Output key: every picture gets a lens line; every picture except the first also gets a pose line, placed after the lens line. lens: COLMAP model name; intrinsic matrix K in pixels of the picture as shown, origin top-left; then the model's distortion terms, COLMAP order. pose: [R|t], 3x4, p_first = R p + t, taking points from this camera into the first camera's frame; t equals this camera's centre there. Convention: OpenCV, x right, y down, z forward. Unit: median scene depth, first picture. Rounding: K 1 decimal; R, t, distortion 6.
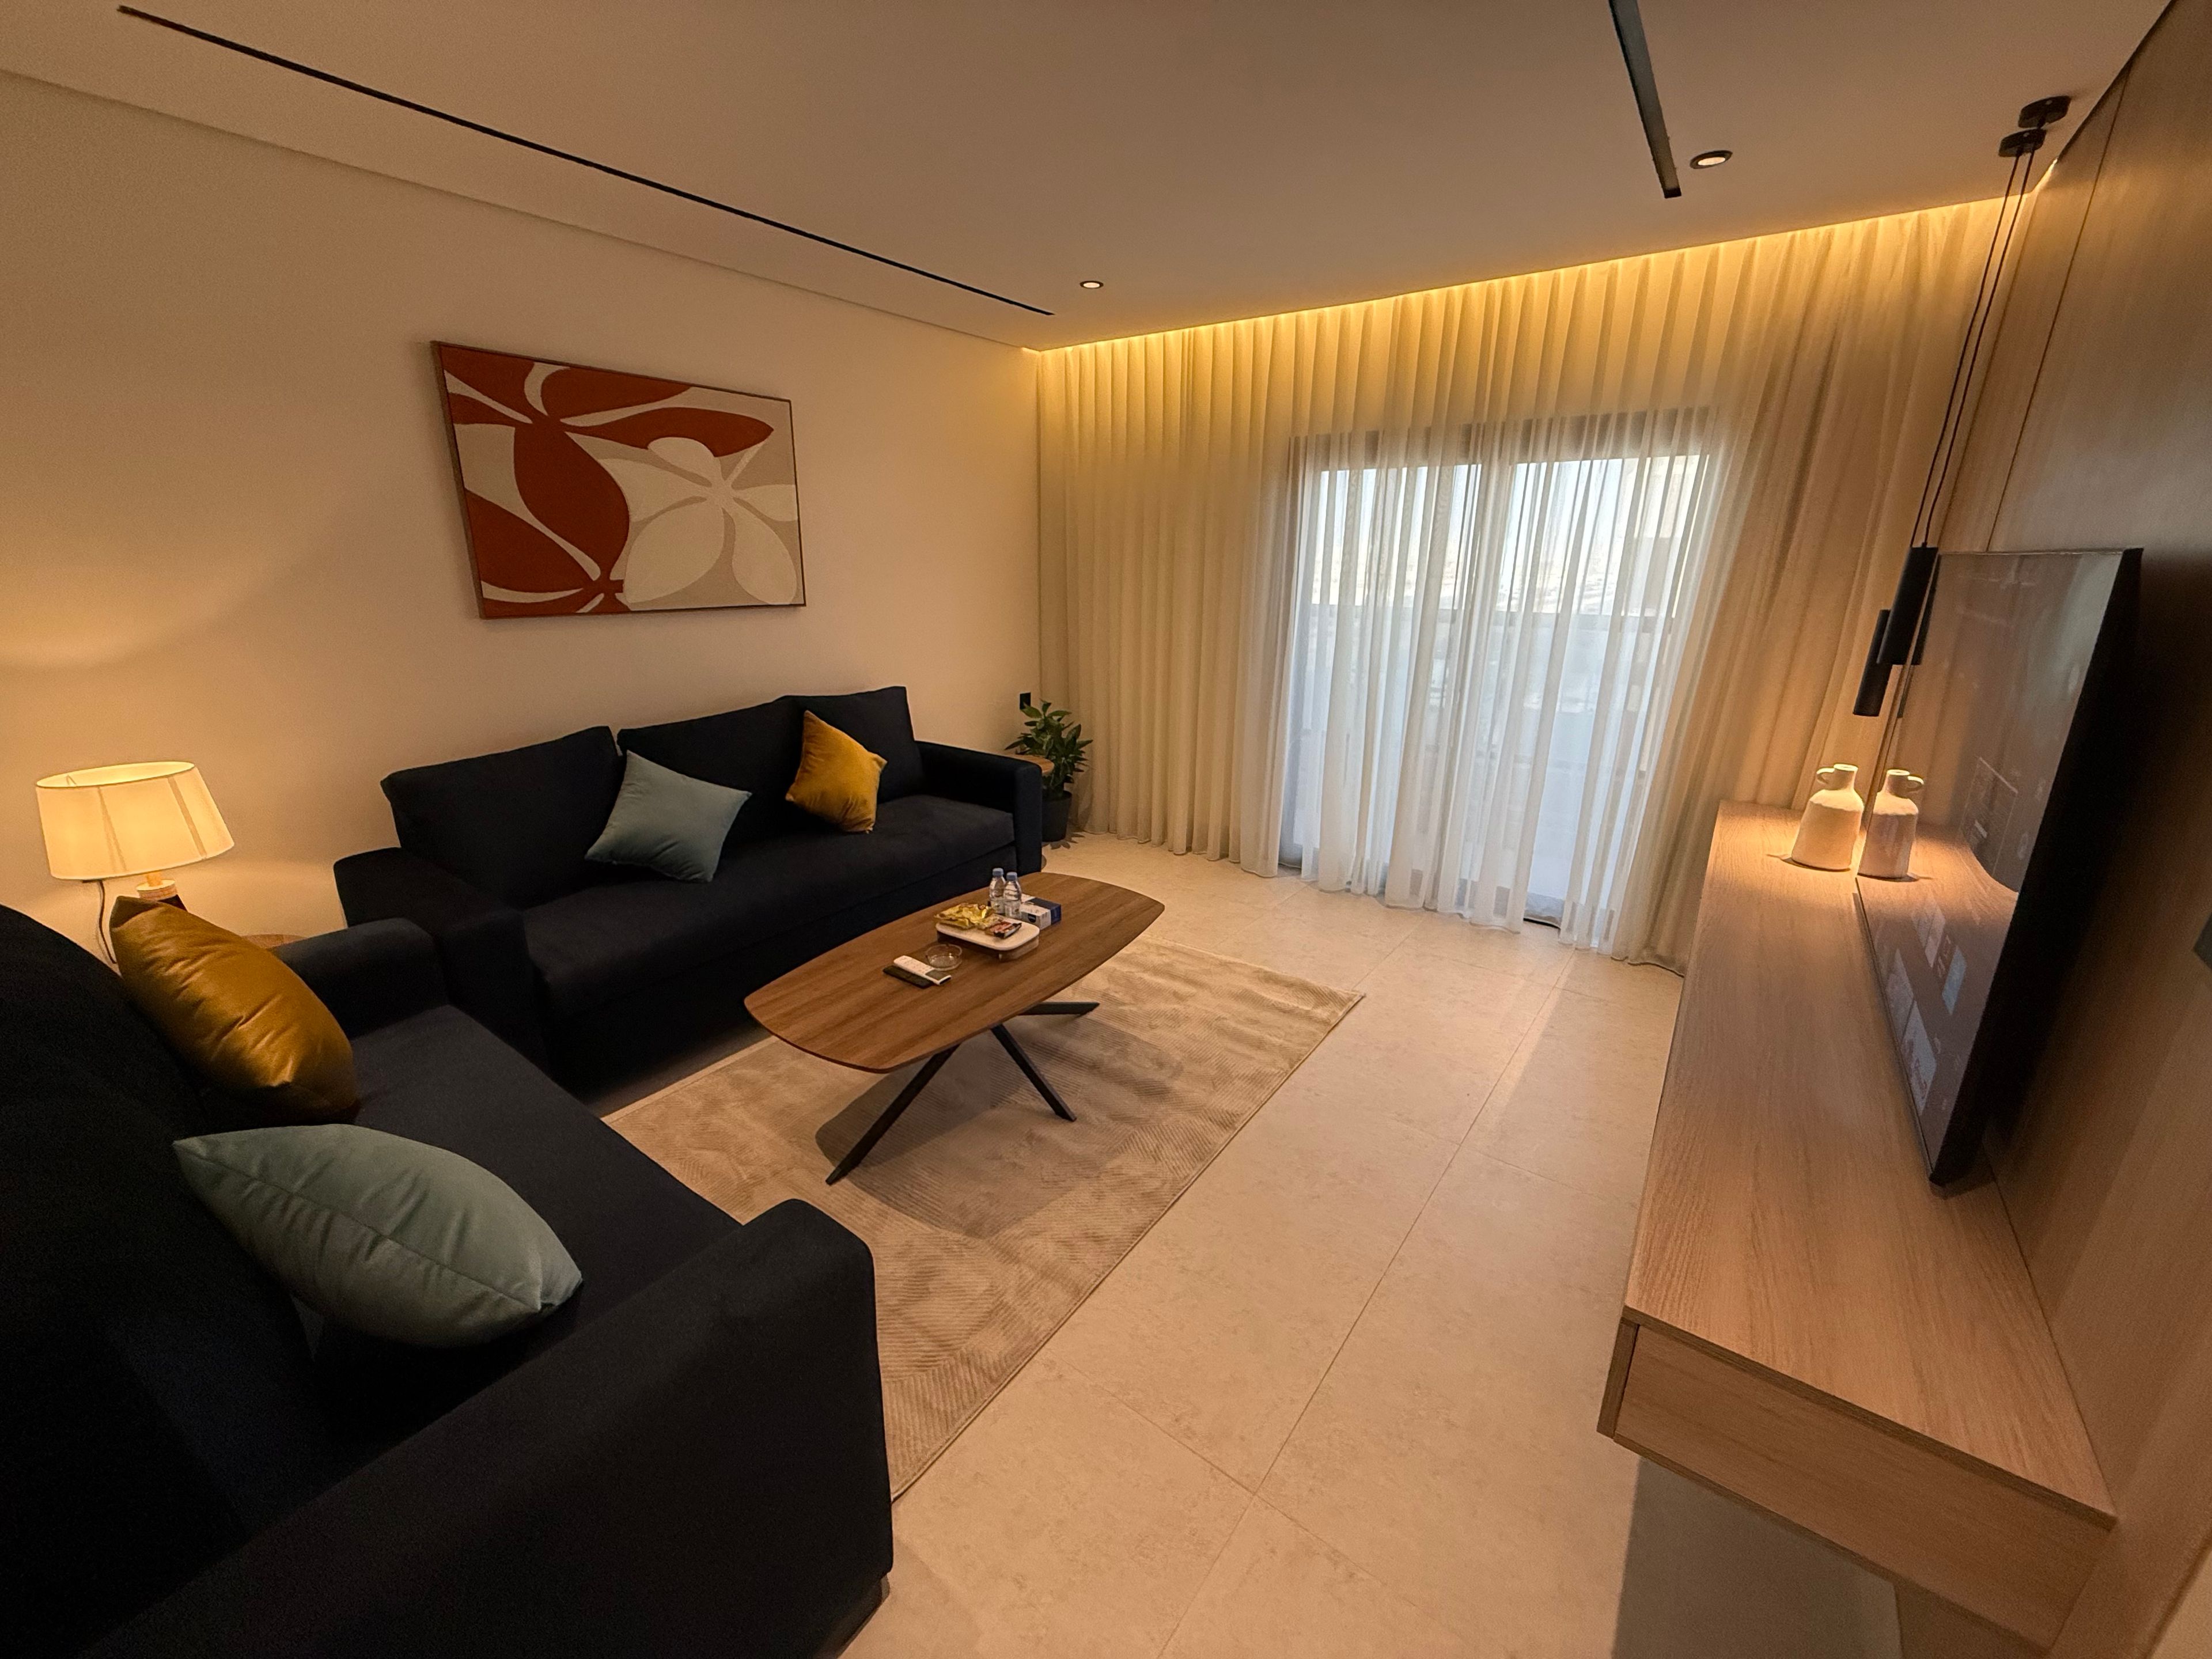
lens RADIAL K [[883.0, 0, 1109.6], [0, 883.0, 824.0], [0, 0, 1]] dist [0.008454, -0.000479]
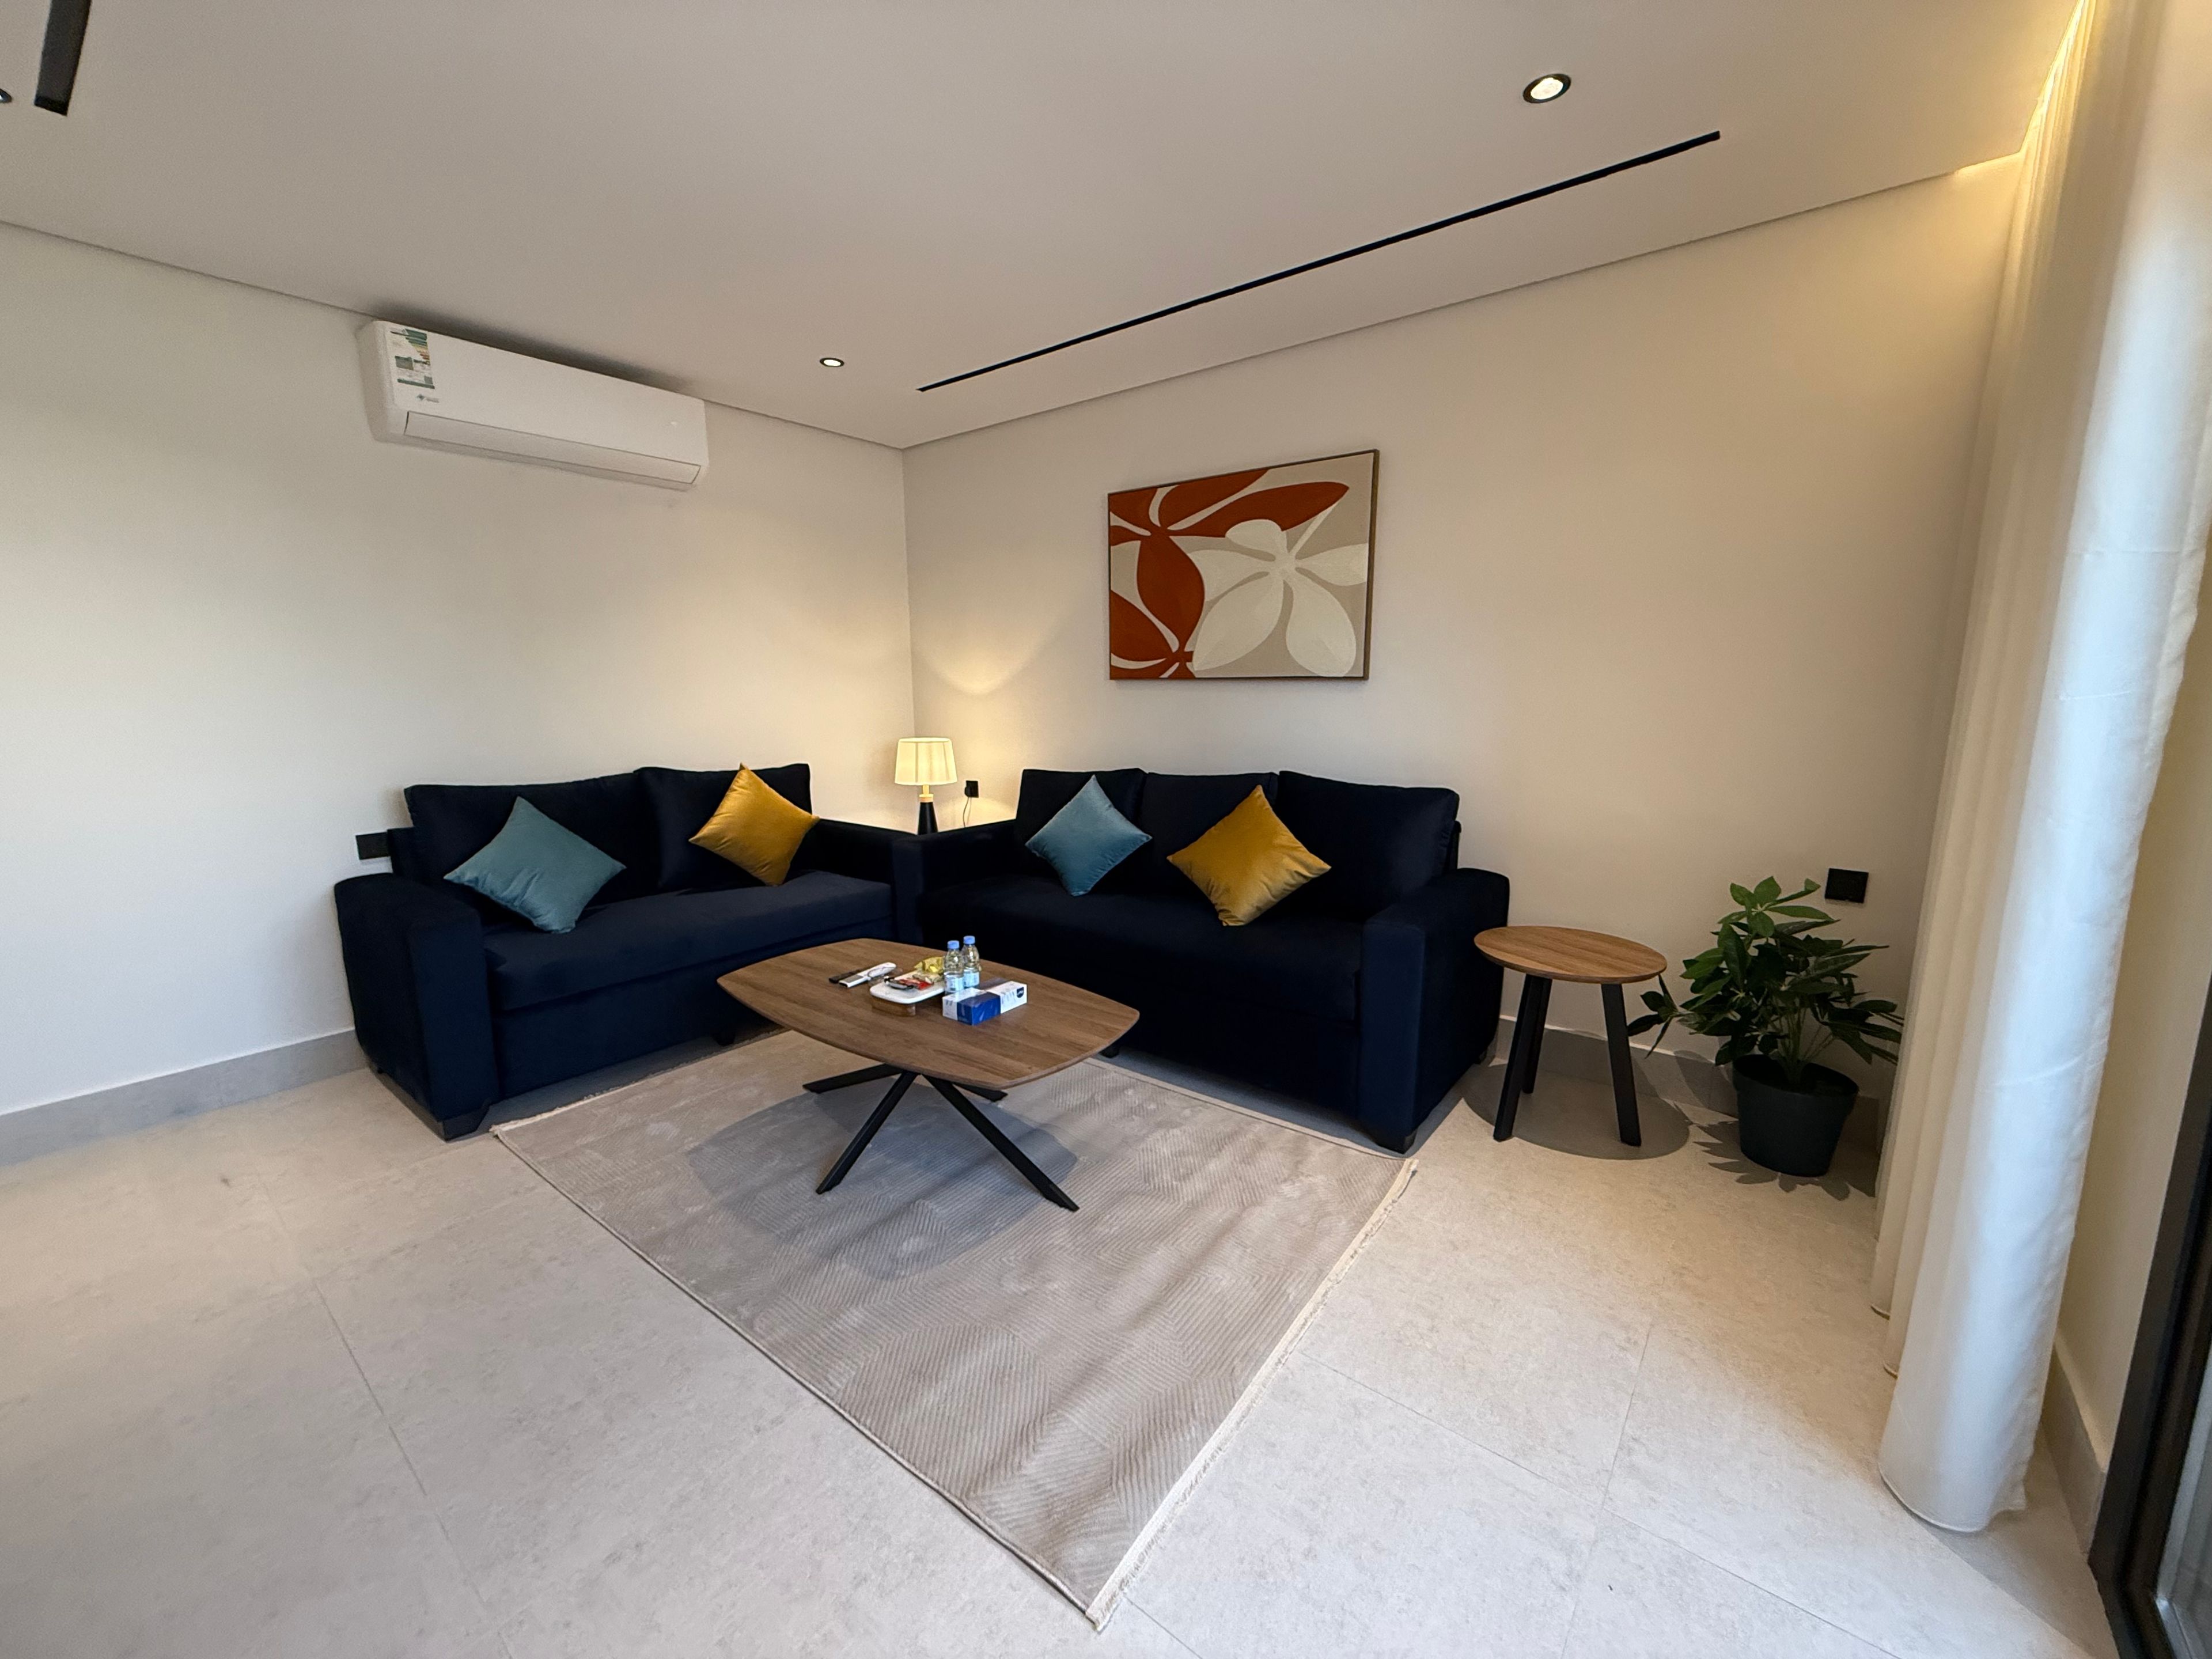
lens RADIAL K [[886.8, 0, 1108.4], [0, 886.8, 831.7], [0, 0, 1]] dist [0.001238, 0.000272]
pose [[-0.025314, 0.156000, -0.987433, 0.669793], [-0.293051, 0.943197, 0.156525, -0.208263], [0.955762, 0.293330, 0.021840, 0.968787]]
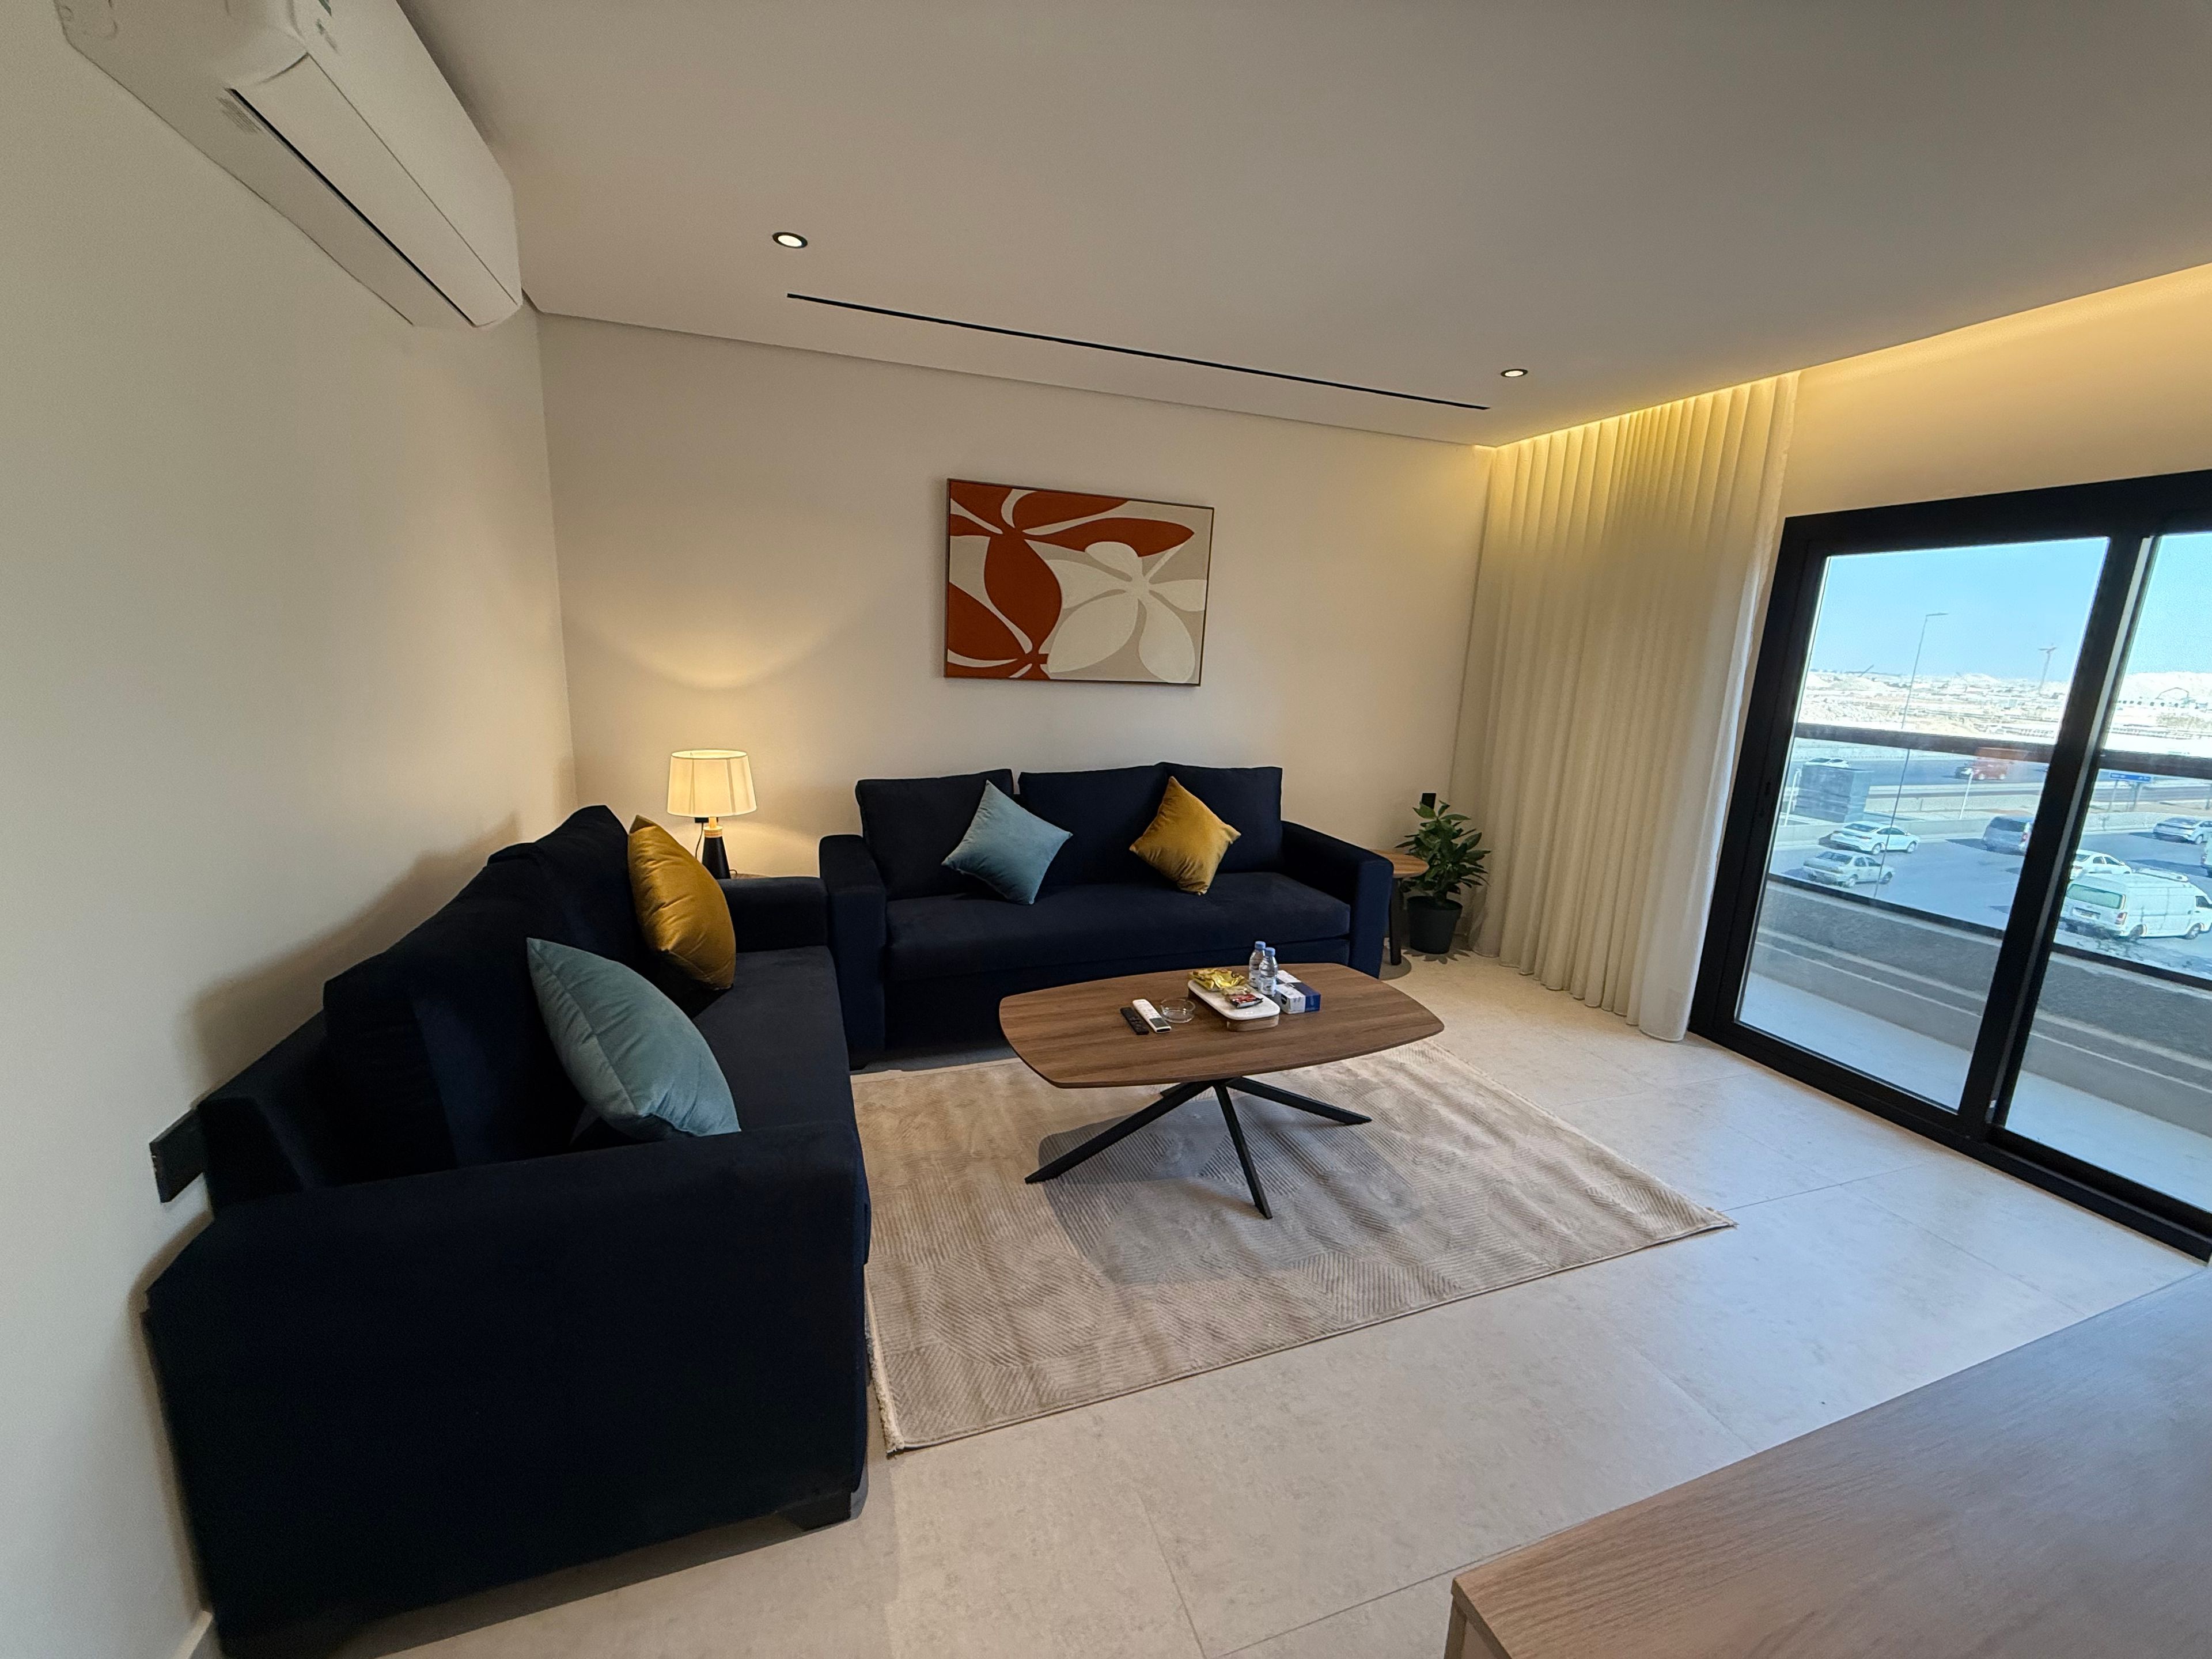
lens RADIAL K [[890.3, 0, 1114.6], [0, 890.3, 825.4], [0, 0, 1]] dist [0.014159, 0.000178]
pose [[0.832202, 0.135246, -0.537724, 0.233610], [-0.196128, 0.978901, -0.057326, 0.010925], [0.518626, 0.153170, 0.841169, 0.043442]]
